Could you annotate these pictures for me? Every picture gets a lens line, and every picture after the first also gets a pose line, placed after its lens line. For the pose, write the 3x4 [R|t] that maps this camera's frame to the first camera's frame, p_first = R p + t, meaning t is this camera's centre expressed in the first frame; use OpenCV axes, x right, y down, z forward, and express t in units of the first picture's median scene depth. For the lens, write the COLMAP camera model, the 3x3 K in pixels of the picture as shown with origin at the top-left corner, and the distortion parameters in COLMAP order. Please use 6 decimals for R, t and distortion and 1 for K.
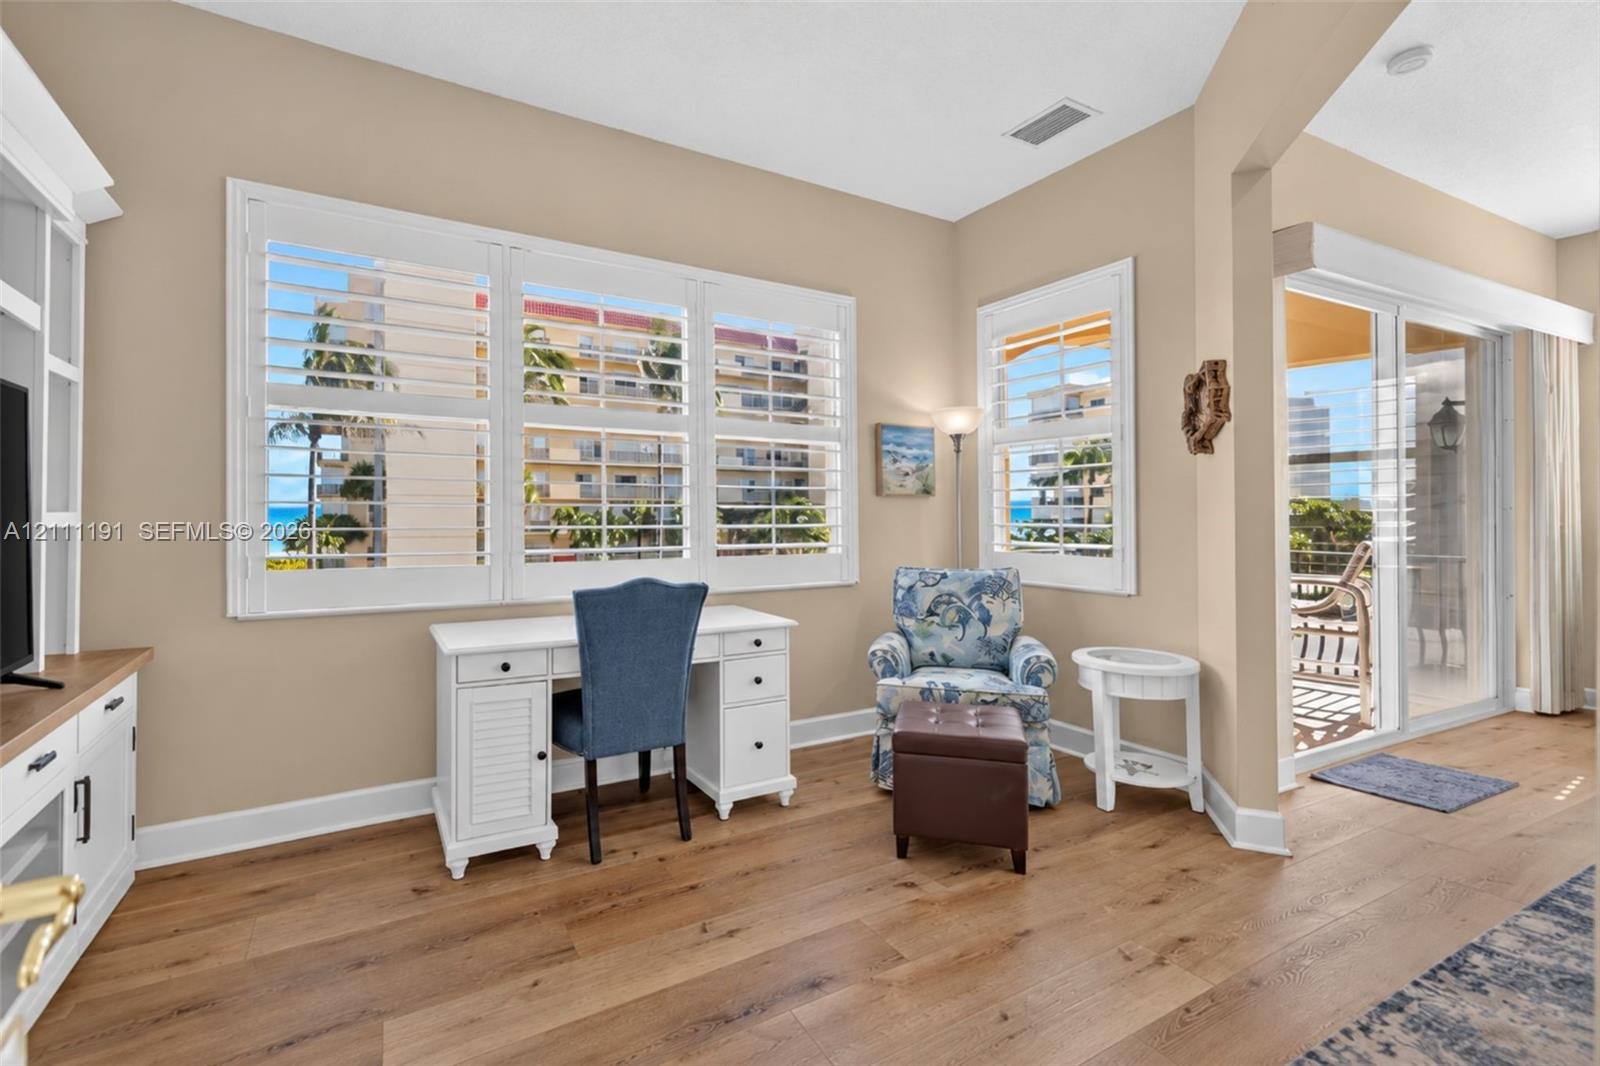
lens RADIAL K [[709.0, 0, 800.0], [0, 709.0, 533.0], [0, 0, 1]] dist [-0.027975, 0.000116]
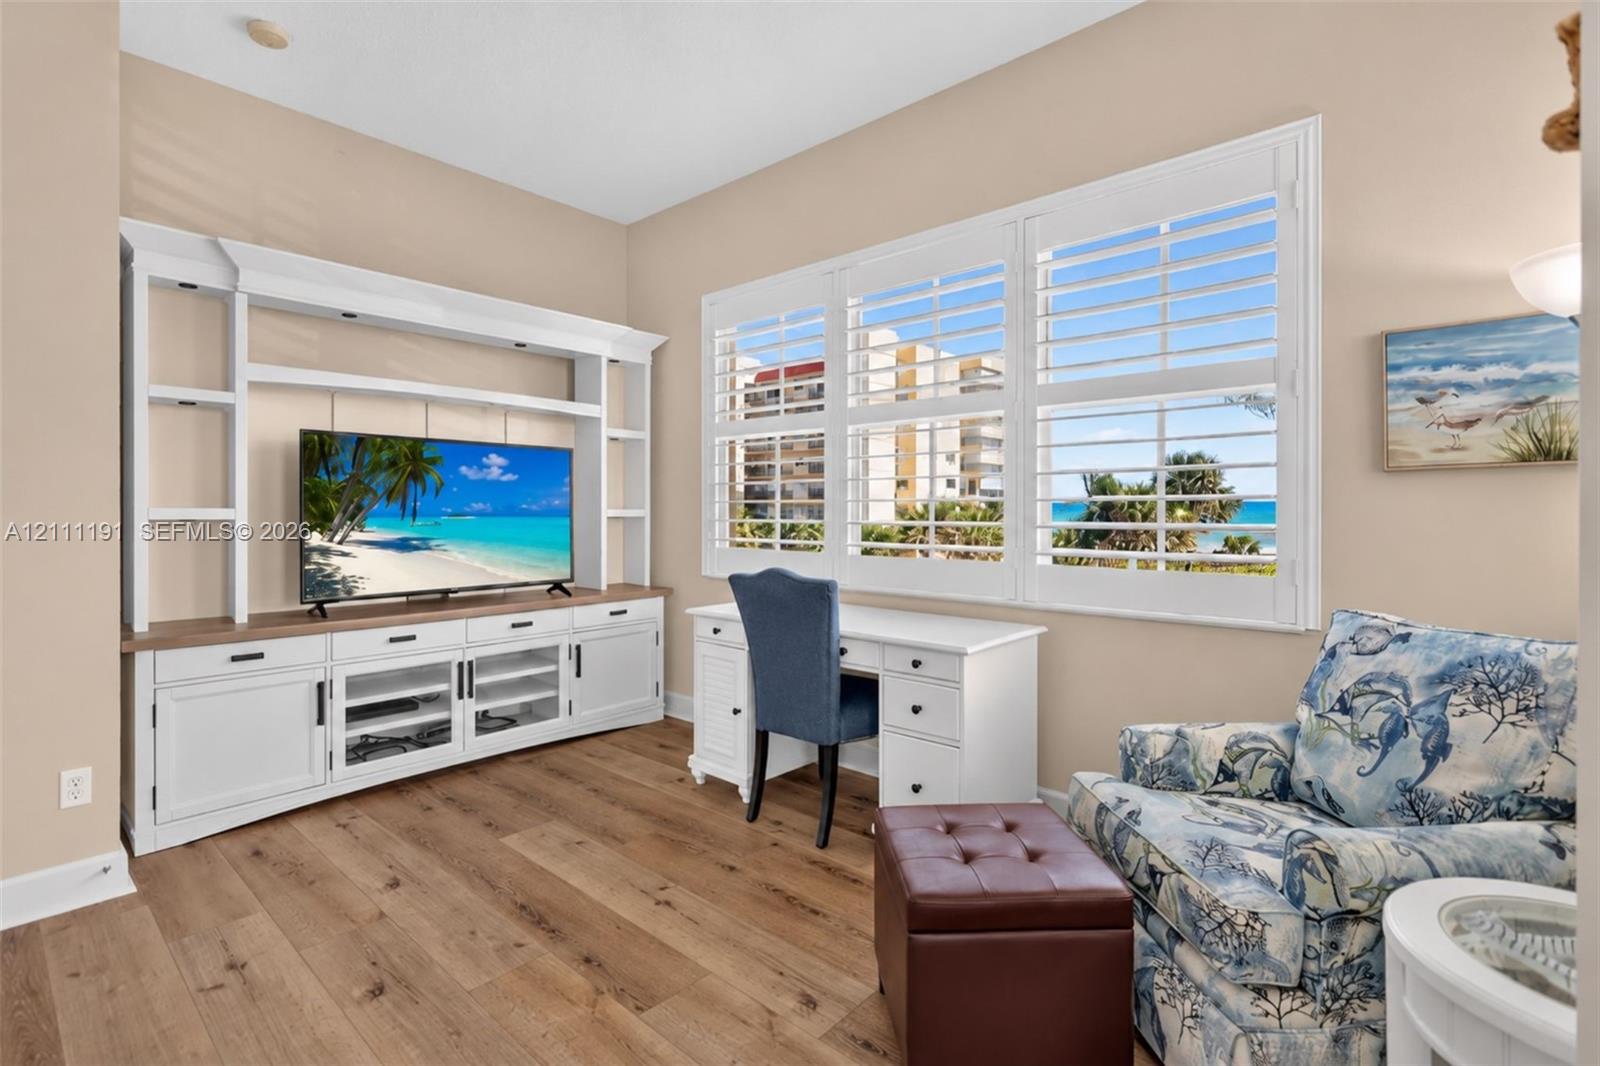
lens RADIAL K [[751.9, 0, 800.0], [0, 751.9, 533.0], [0, 0, 1]] dist [0.001953, 0.000988]
pose [[0.277664, 0.024478, -0.960366, 0.787610], [-0.024931, 0.999522, 0.018268, -0.011085], [0.960355, 0.018870, 0.278142, 0.660521]]
